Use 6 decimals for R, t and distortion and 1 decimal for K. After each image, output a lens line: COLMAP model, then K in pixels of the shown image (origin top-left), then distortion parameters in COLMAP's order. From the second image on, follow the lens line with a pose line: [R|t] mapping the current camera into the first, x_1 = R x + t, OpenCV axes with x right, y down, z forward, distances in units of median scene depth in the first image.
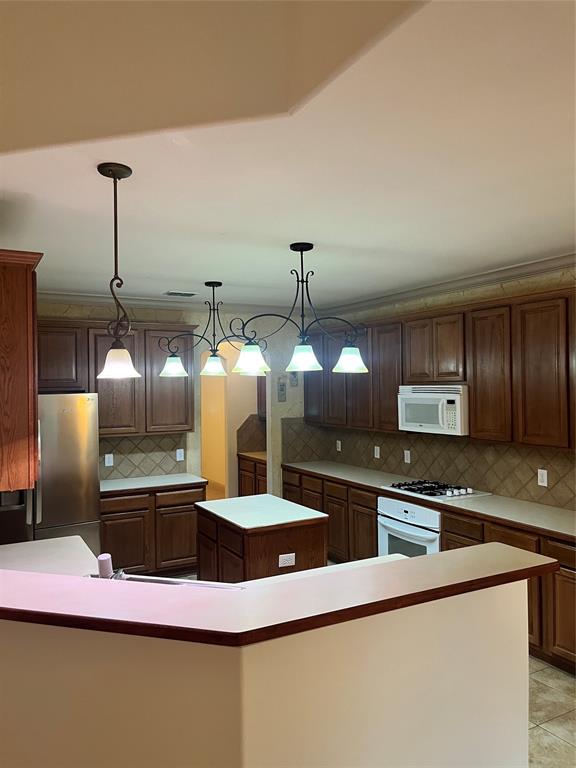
lens RADIAL K [[583.1, 0, 283.2], [0, 583.1, 383.8], [0, 0, 1]] dist [0.071637, -0.100656]
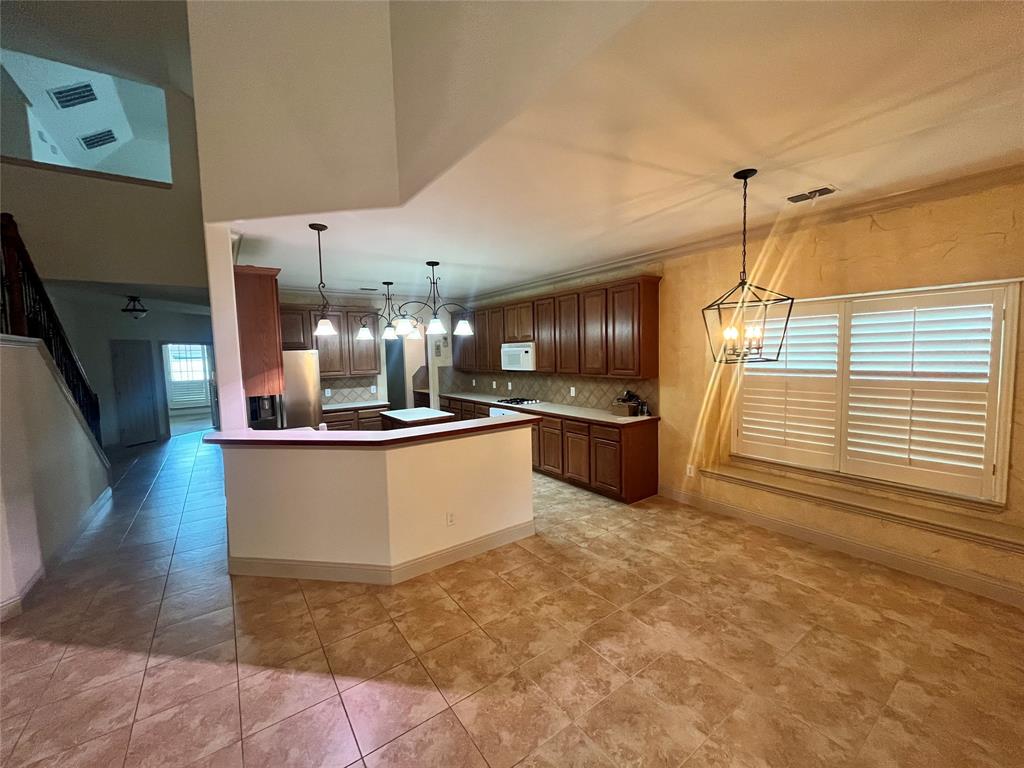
lens RADIAL K [[412.7, 0, 514.7], [0, 412.7, 382.9], [0, 0, 1]] dist [-0.001833, -0.000147]
pose [[0.991511, -0.023249, 0.127924, 0.081902], [0.013560, 0.997008, 0.076096, 0.026854], [-0.129311, -0.073715, 0.988860, -0.225438]]
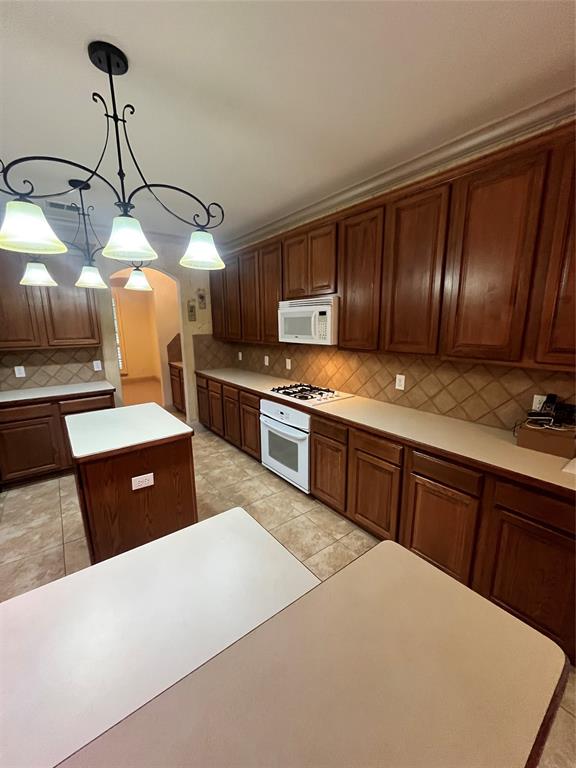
lens RADIAL K [[309.5, 0, 290.0], [0, 309.5, 385.5], [0, 0, 1]] dist [-0.001833, -0.000147]
pose [[0.986741, -0.028140, 0.159846, 0.125783], [-0.004279, 0.980002, 0.198939, 0.044545], [-0.162247, -0.196986, 0.966888, 0.412833]]
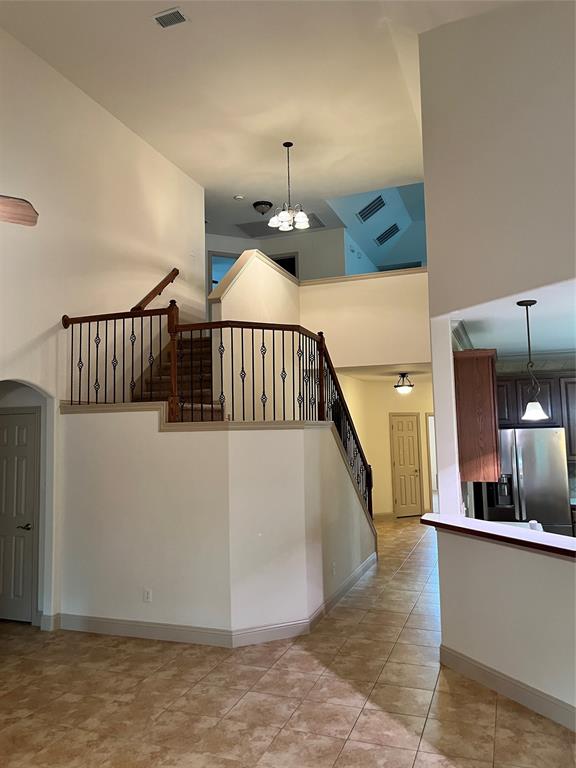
lens RADIAL K [[583.1, 0, 283.2], [0, 583.1, 383.8], [0, 0, 1]] dist [0.071637, -0.100656]
pose [[0.656795, -0.059833, -0.751692, 0.266419], [0.015158, 0.997693, -0.066170, -0.004510], [0.753917, 0.032066, 0.656187, -0.347728]]
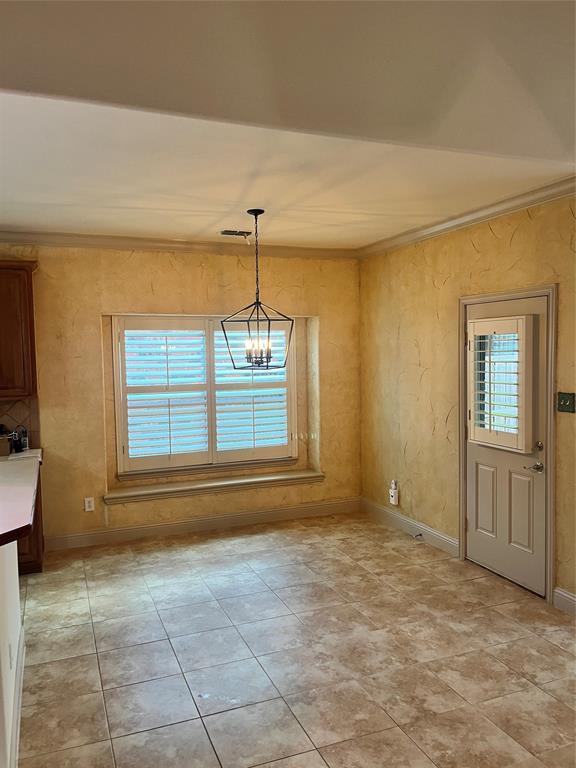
lens RADIAL K [[583.1, 0, 283.2], [0, 583.1, 383.8], [0, 0, 1]] dist [0.071637, -0.100656]
pose [[0.115671, -0.048078, 0.992123, -0.420606], [0.014437, 0.998804, 0.046719, 0.026927], [-0.993183, 0.008919, 0.116227, 0.110686]]
